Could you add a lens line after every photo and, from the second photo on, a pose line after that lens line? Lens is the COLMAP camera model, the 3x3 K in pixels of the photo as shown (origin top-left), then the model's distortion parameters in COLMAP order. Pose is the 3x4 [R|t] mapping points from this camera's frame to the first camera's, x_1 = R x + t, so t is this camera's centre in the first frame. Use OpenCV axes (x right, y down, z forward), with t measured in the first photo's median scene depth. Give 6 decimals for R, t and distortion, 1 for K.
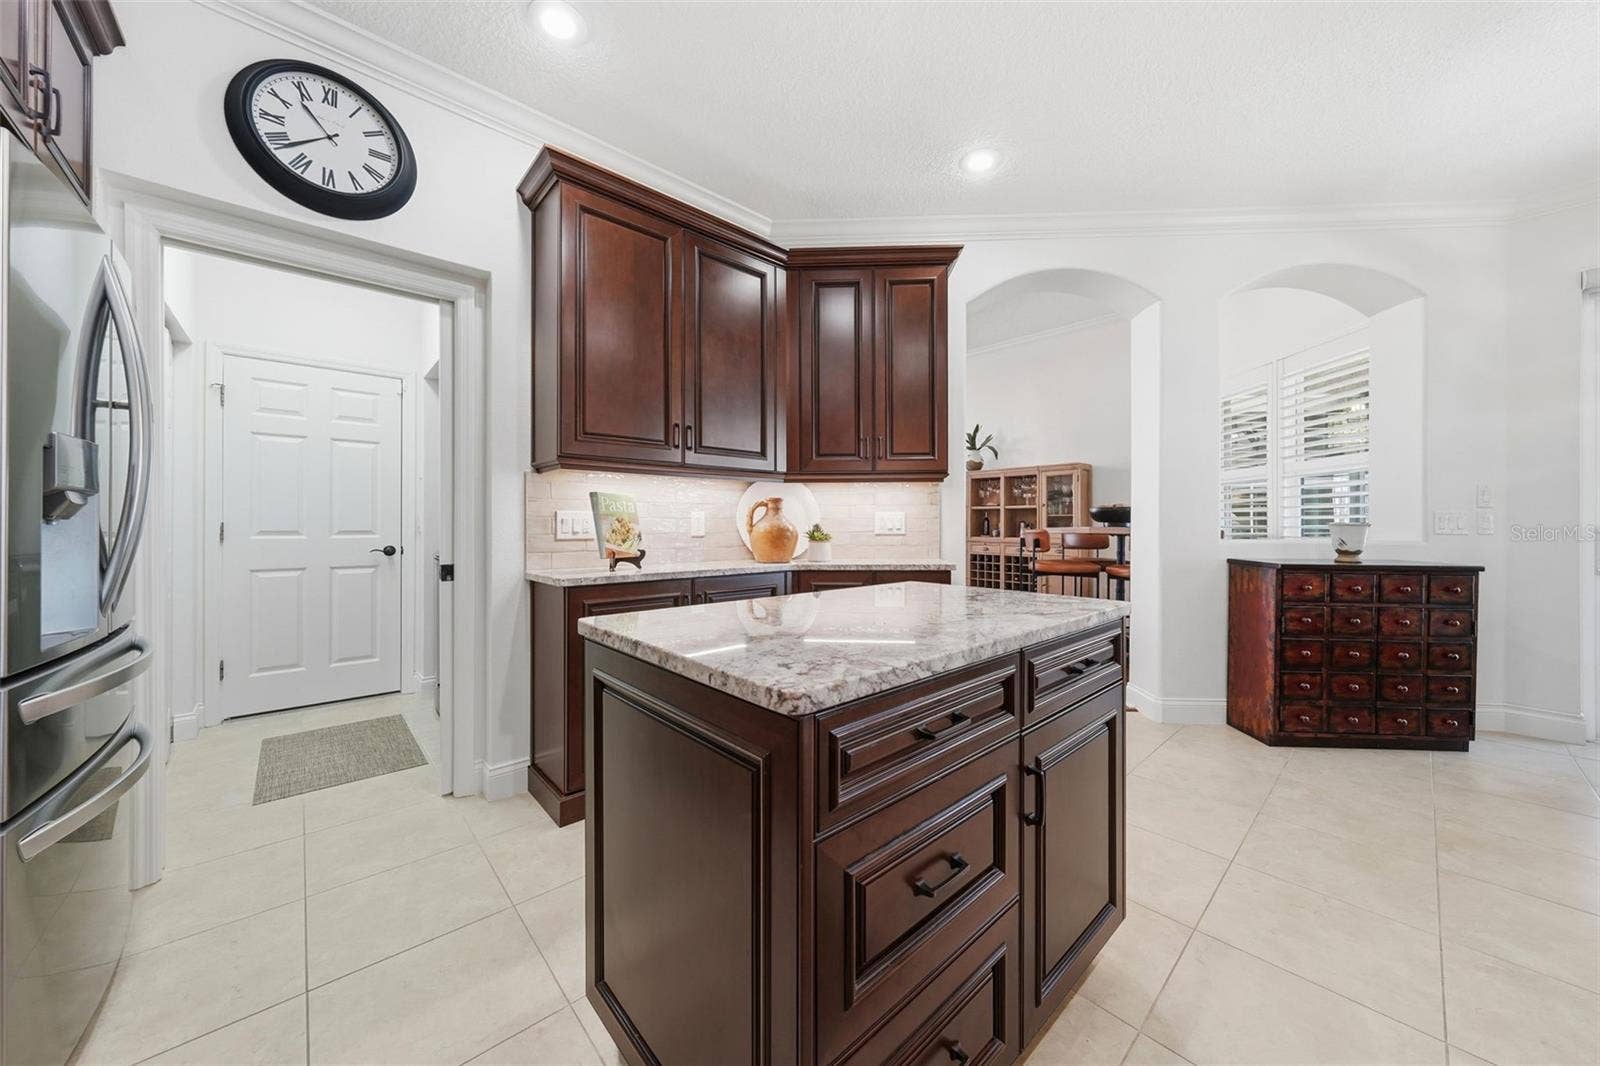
lens RADIAL K [[556.4, 0, 800.0], [0, 556.4, 533.0], [0, 0, 1]] dist [-0.000077, -0.000013]
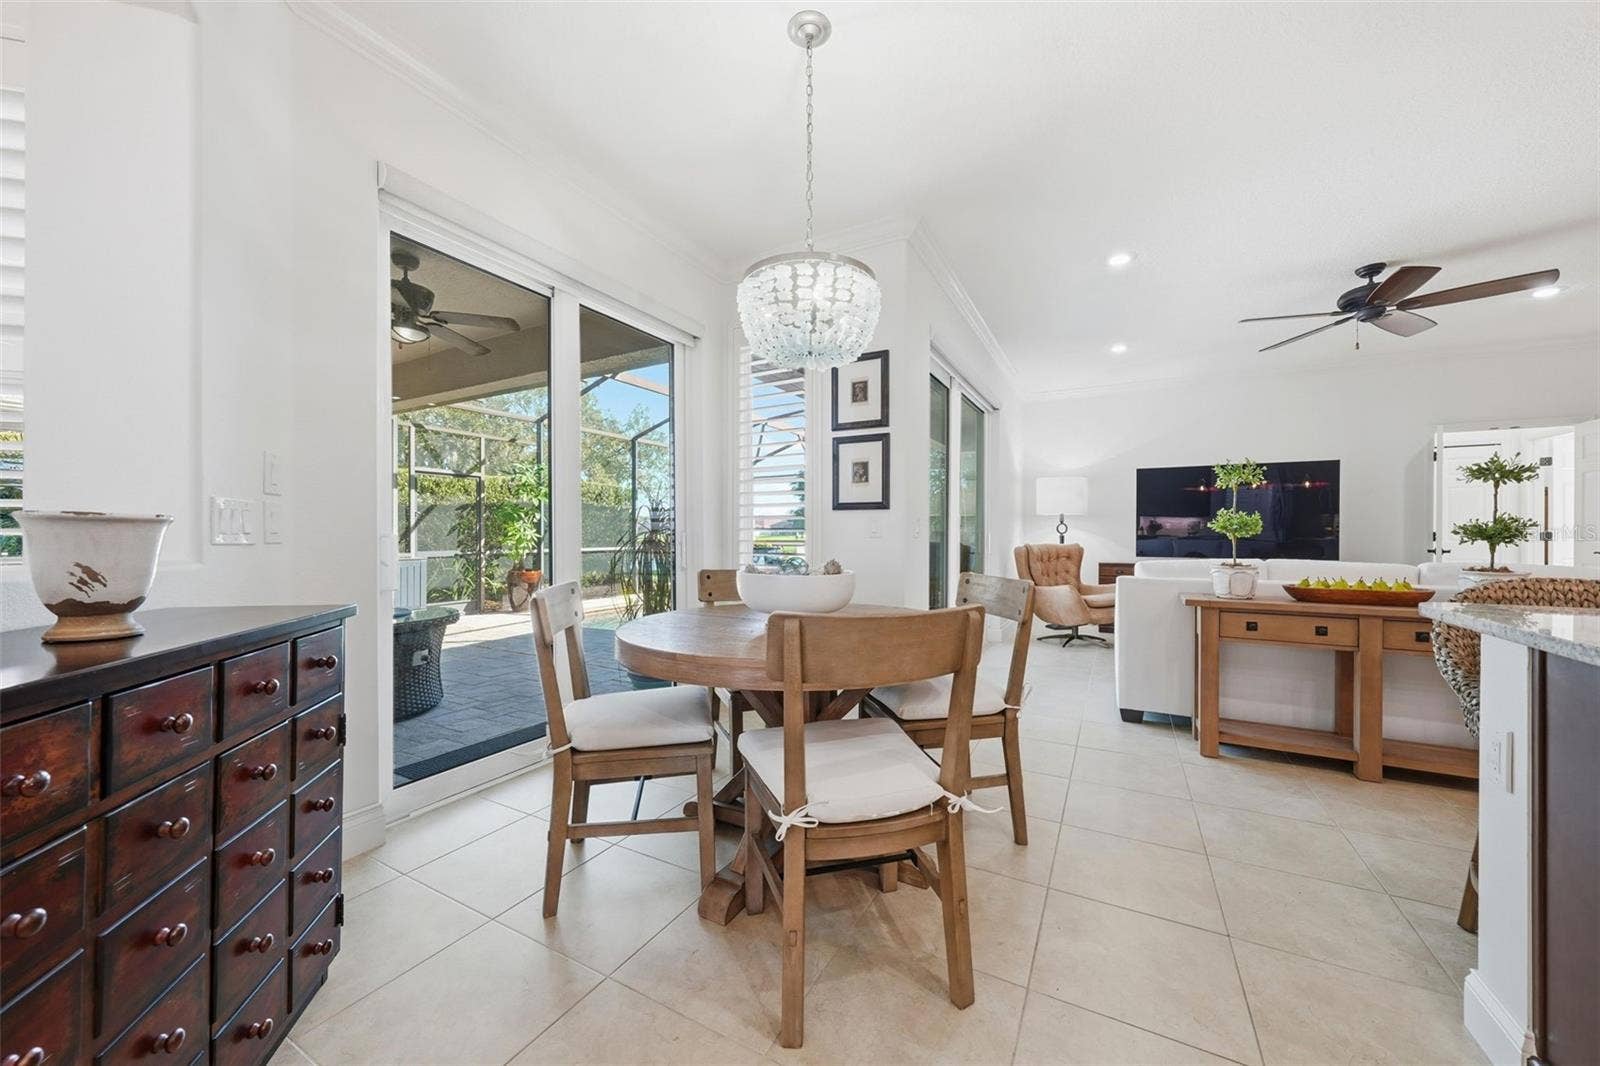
lens RADIAL K [[599.1, 0, 800.0], [0, 599.1, 533.0], [0, 0, 1]] dist [-0.000110, -0.000024]
pose [[-0.339640, 0.002856, 0.940551, 0.539947], [0.012844, 0.999916, 0.001602, -0.002639], [-0.940468, 0.012624, -0.339648, 0.752079]]
